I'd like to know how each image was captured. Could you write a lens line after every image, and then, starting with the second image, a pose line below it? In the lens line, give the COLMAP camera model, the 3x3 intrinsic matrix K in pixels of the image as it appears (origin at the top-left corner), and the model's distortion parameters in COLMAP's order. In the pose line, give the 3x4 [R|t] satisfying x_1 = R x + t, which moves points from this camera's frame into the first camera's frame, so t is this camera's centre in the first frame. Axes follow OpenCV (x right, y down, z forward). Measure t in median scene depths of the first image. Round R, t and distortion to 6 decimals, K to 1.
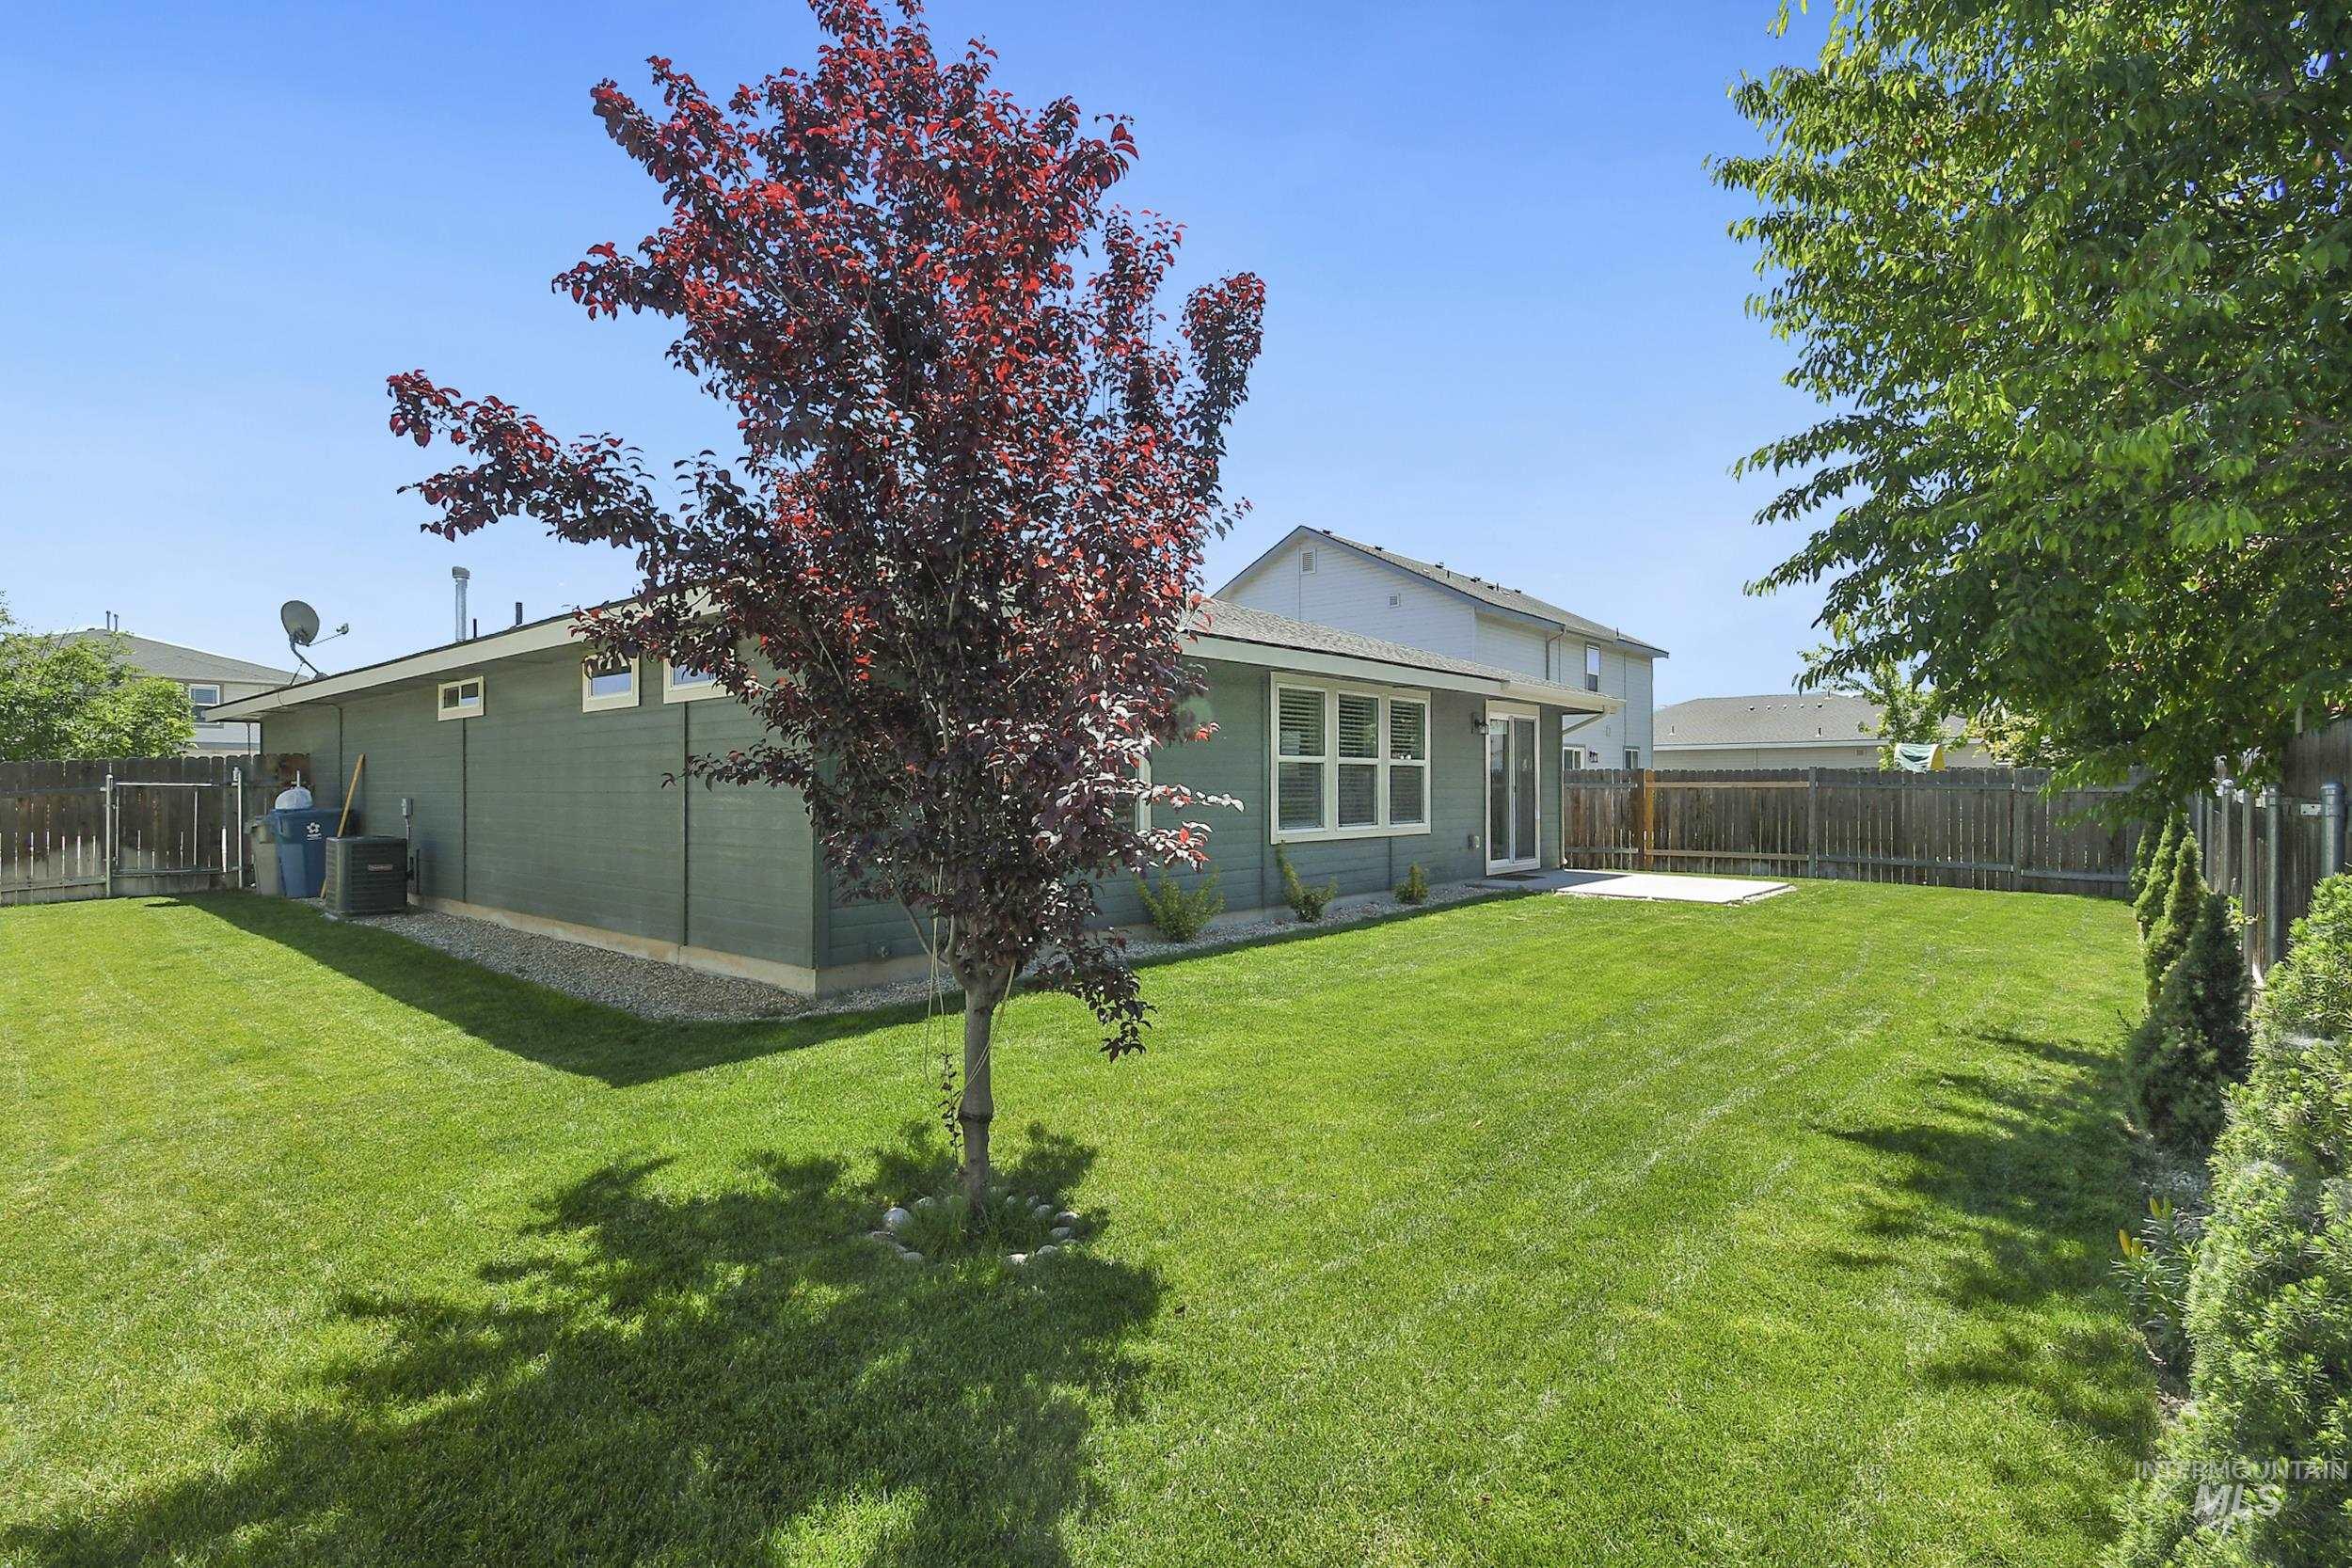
lens RADIAL K [[1079.7, 0, 1176.0], [0, 1079.7, 784.0], [0, 0, 1]] dist [0.000487, 0.000172]
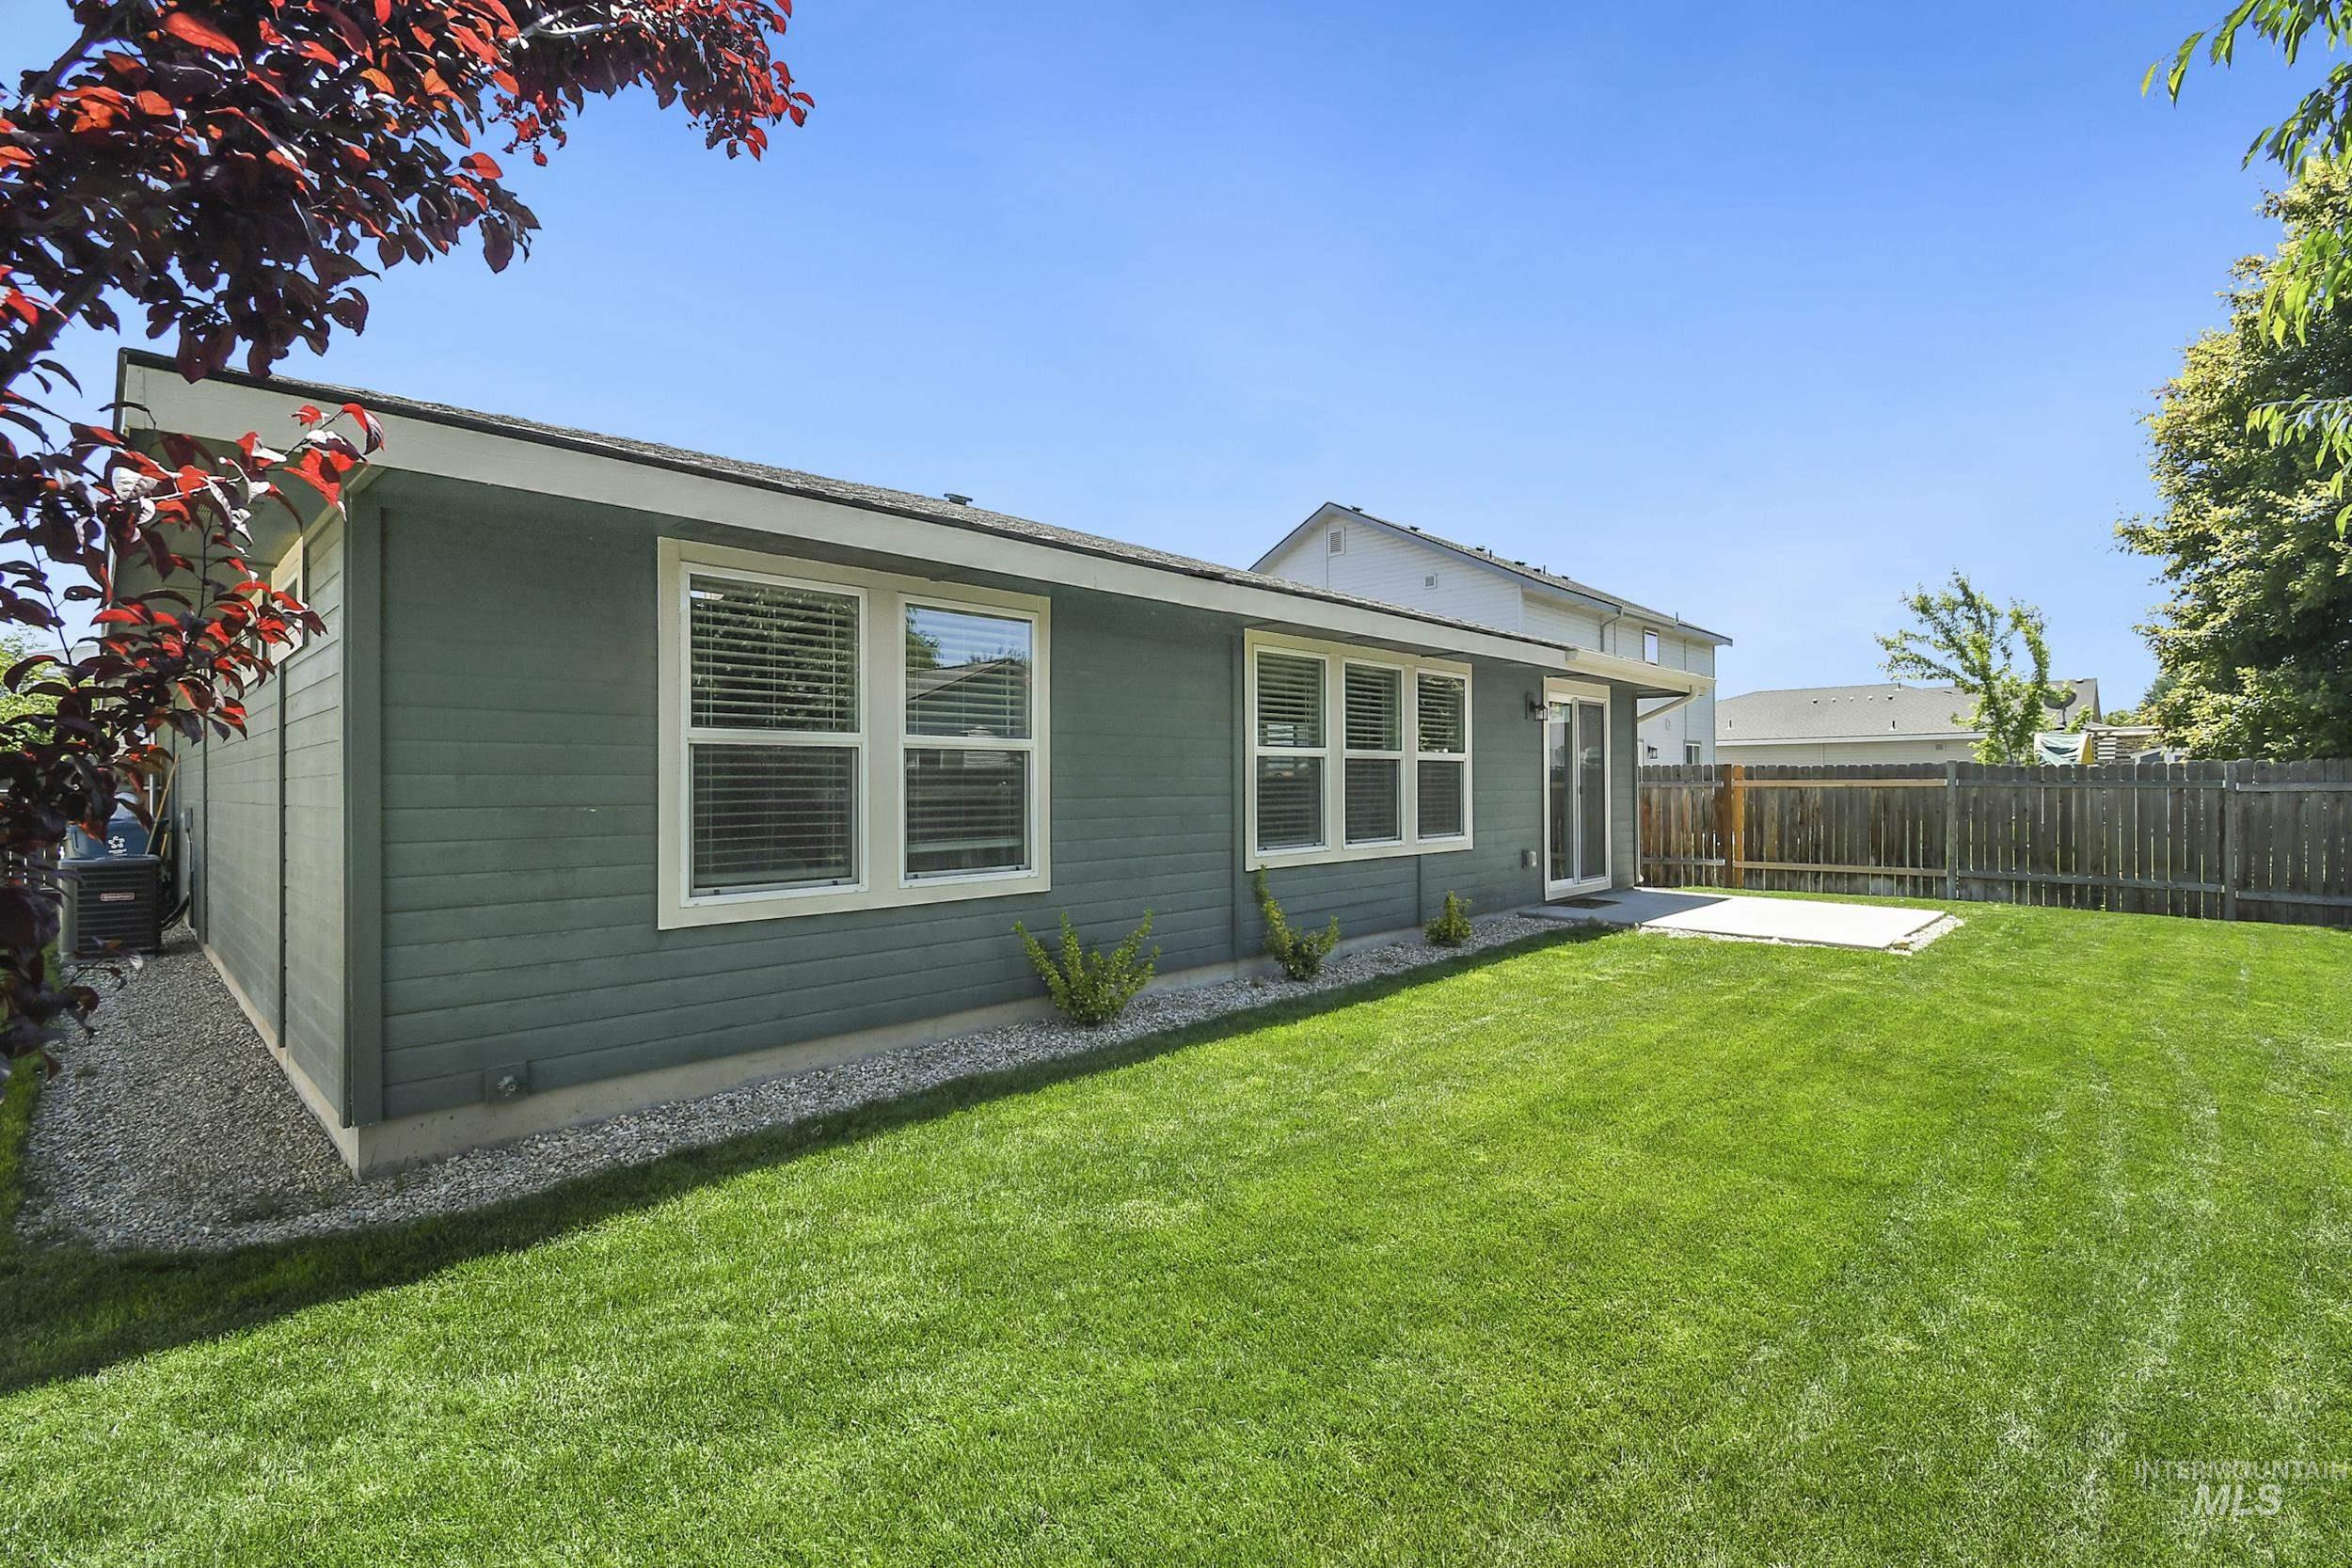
lens RADIAL K [[1024.4, 0, 1176.0], [0, 1024.4, 784.0], [0, 0, 1]] dist [-0.000674, -0.000450]
pose [[0.998774, -0.003682, -0.049364, 0.052177], [0.003747, 0.999992, 0.001227, -0.001802], [0.049359, -0.001410, 0.998780, 0.223917]]
